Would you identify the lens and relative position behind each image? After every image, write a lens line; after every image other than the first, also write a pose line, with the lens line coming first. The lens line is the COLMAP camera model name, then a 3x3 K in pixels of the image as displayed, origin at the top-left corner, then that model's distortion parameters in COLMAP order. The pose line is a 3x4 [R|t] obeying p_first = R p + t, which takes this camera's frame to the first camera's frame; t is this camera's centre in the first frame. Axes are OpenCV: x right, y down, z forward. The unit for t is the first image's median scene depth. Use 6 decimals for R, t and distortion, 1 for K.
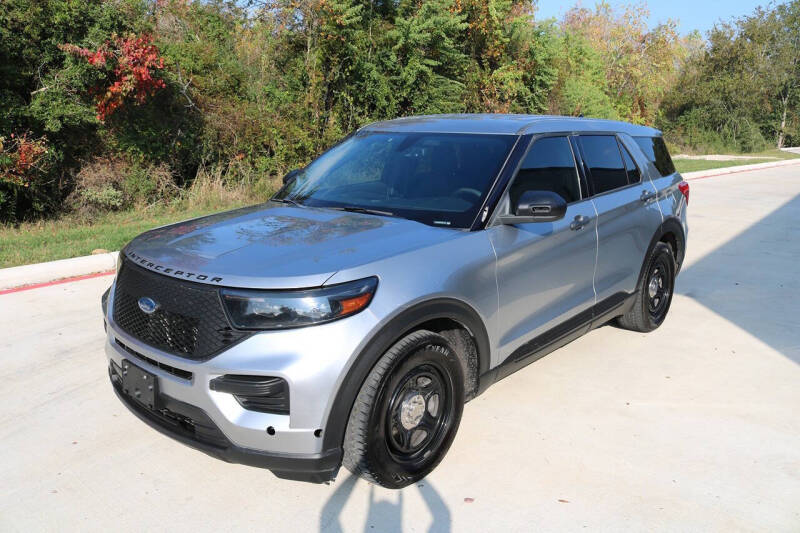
lens RADIAL K [[659.7, 0, 400.0], [0, 659.7, 266.5], [0, 0, 1]] dist [-0.160436, 0.127608]
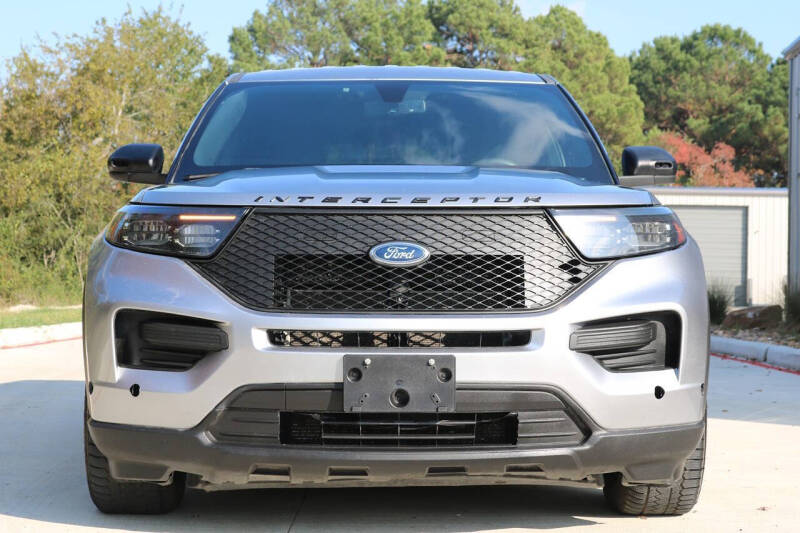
lens RADIAL K [[1550.2, 0, 400.0], [0, 1550.2, 266.5], [0, 0, 1]] dist [-0.001199, 0.058253]
pose [[0.739864, 0.000263, 0.672757, -0.435314], [0.150206, 0.974692, -0.165569, 0.099377], [-0.655774, 0.223551, 0.721100, -0.023878]]
